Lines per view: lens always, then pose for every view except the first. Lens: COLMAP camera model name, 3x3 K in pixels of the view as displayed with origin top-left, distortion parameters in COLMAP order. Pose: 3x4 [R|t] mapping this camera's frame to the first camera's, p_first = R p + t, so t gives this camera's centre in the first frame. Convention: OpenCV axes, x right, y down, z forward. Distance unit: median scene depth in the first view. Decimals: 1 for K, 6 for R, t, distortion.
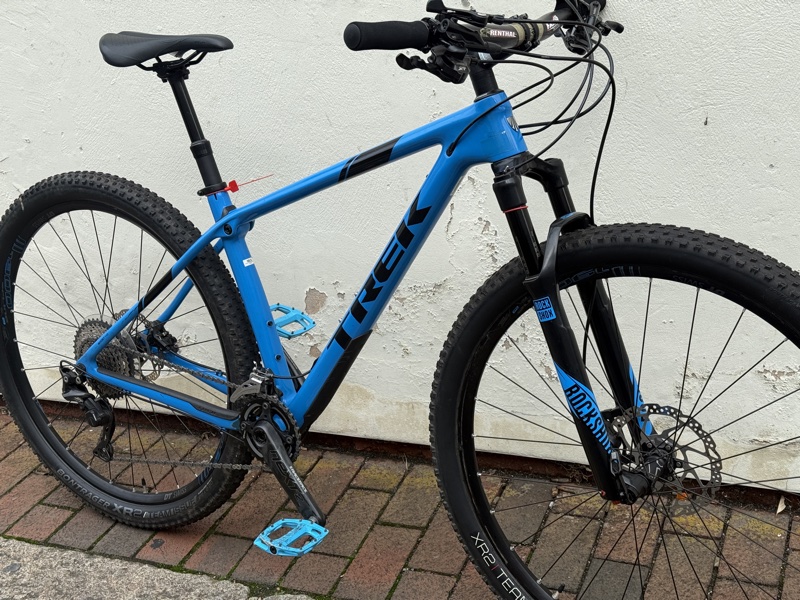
lens RADIAL K [[1135.5, 0, 406.5], [0, 1135.5, 306.1], [0, 0, 1]] dist [0.125876, 0.000000]
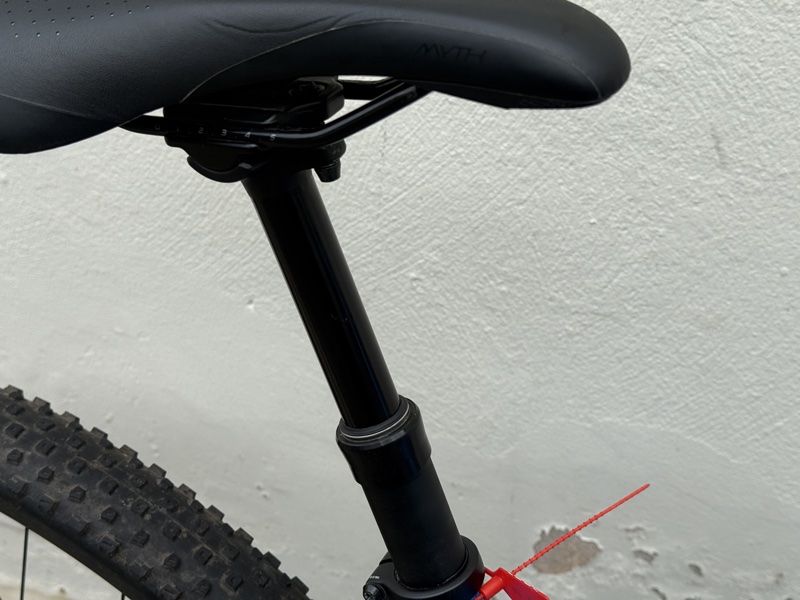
lens RADIAL K [[1135.5, 0, 399.4], [0, 1135.5, 302.0], [0, 0, 1]] dist [0.125876, 0.000000]
pose [[0.996212, -0.037069, 0.078667, -0.193752], [0.013819, 0.960585, 0.277643, -0.230478], [-0.085858, -0.275504, 0.957458, 0.781693]]
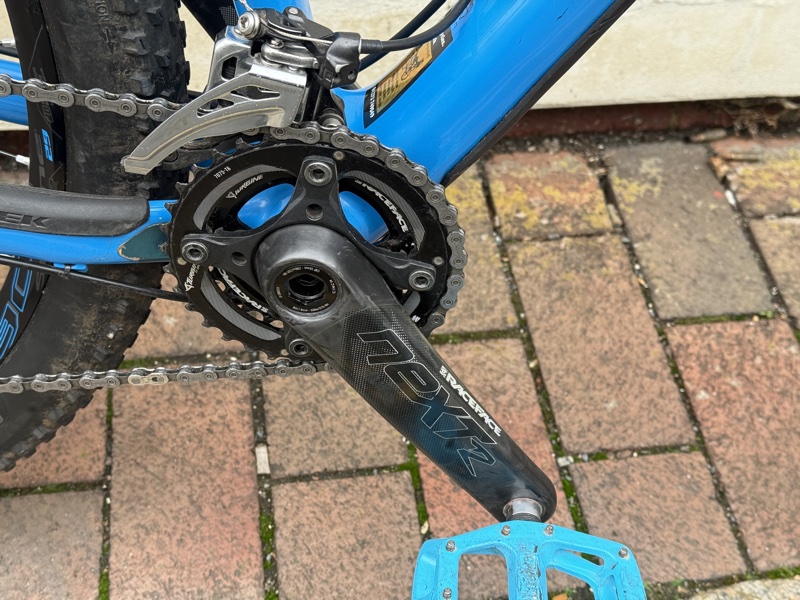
lens RADIAL K [[1135.5, 0, 405.5], [0, 1135.5, 295.4], [0, 0, 1]] dist [0.125876, 0.000000]
pose [[0.859831, -0.268739, 0.434132, -0.219265], [0.076059, 0.908204, 0.411559, 0.013684], [-0.504882, -0.320851, 0.801342, 0.787863]]
